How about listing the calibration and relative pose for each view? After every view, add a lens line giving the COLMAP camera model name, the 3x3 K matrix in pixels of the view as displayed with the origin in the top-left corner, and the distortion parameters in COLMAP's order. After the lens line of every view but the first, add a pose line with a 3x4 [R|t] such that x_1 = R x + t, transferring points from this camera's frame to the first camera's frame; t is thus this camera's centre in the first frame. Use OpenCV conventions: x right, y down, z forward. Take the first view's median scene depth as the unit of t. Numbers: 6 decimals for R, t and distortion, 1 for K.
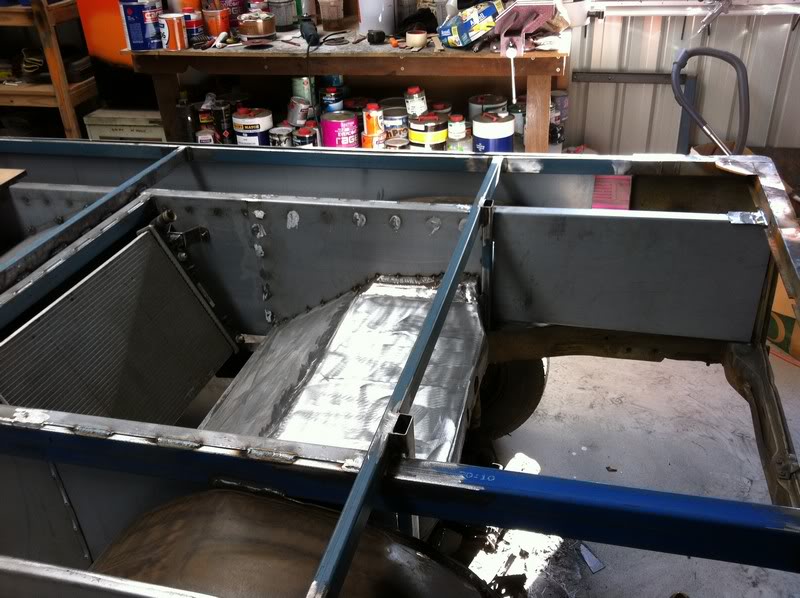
lens RADIAL K [[762.5, 0, 401.3], [0, 762.5, 301.4], [0, 0, 1]] dist [0.099906, -0.229383]
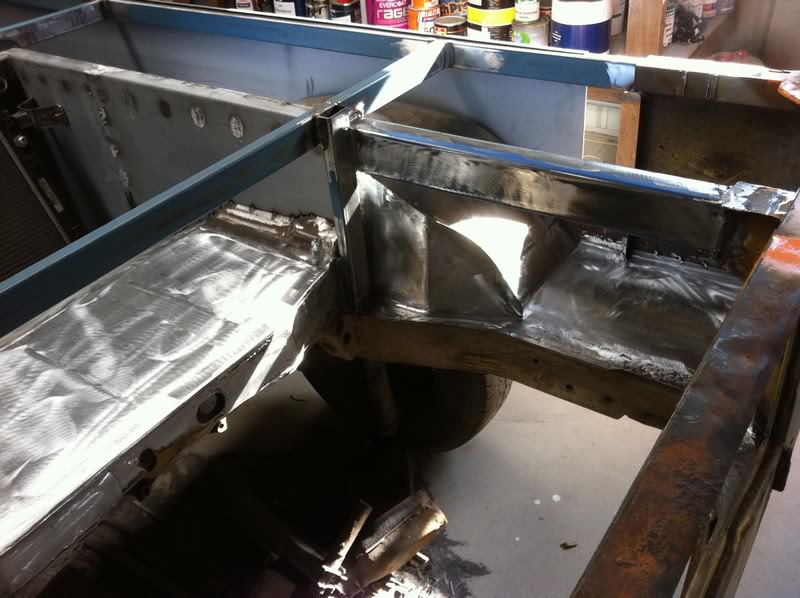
lens RADIAL K [[762.5, 0, 401.3], [0, 762.5, 301.4], [0, 0, 1]] dist [0.099906, -0.229383]
pose [[0.934964, 0.184556, -0.302954, 0.229170], [-0.144462, 0.978075, 0.149999, -0.049529], [0.323995, -0.096478, 0.941127, 0.266222]]
